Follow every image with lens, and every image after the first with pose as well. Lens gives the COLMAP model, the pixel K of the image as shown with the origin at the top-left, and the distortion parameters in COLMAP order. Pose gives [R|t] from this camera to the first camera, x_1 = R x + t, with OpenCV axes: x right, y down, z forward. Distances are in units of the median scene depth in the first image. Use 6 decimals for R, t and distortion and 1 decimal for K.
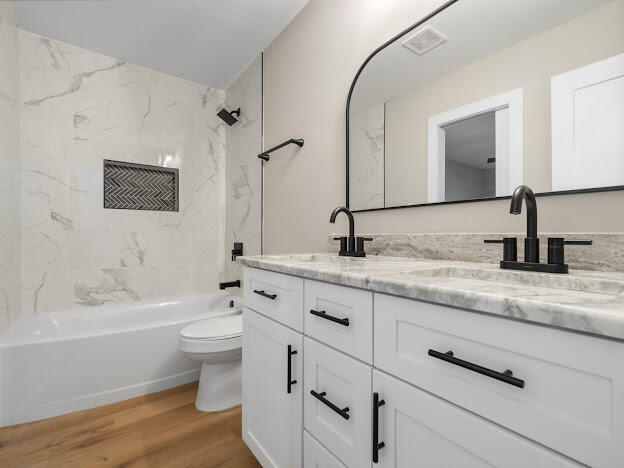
lens RADIAL K [[260.0, 0, 312.0], [0, 260.0, 234.0], [0, 0, 1]] dist [0.000248, -0.000174]
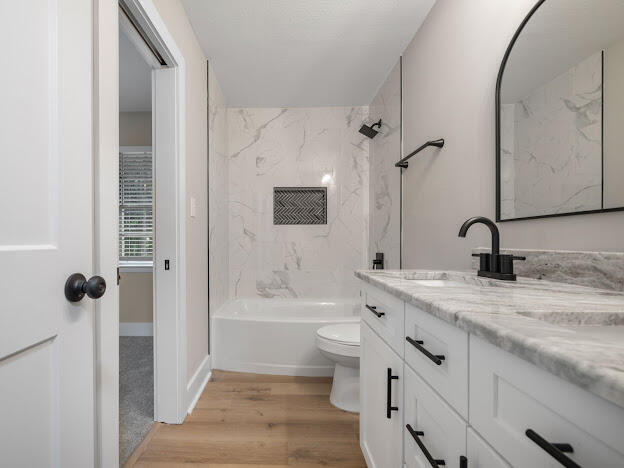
lens RADIAL K [[261.3, 0, 311.2], [0, 261.3, 240.5], [0, 0, 1]] dist [-0.002005, -0.000079]
pose [[0.823481, 0.003562, -0.567333, 0.122050], [-0.003450, 0.999993, 0.001270, -0.024153], [0.567333, 0.000912, 0.823488, 0.023728]]
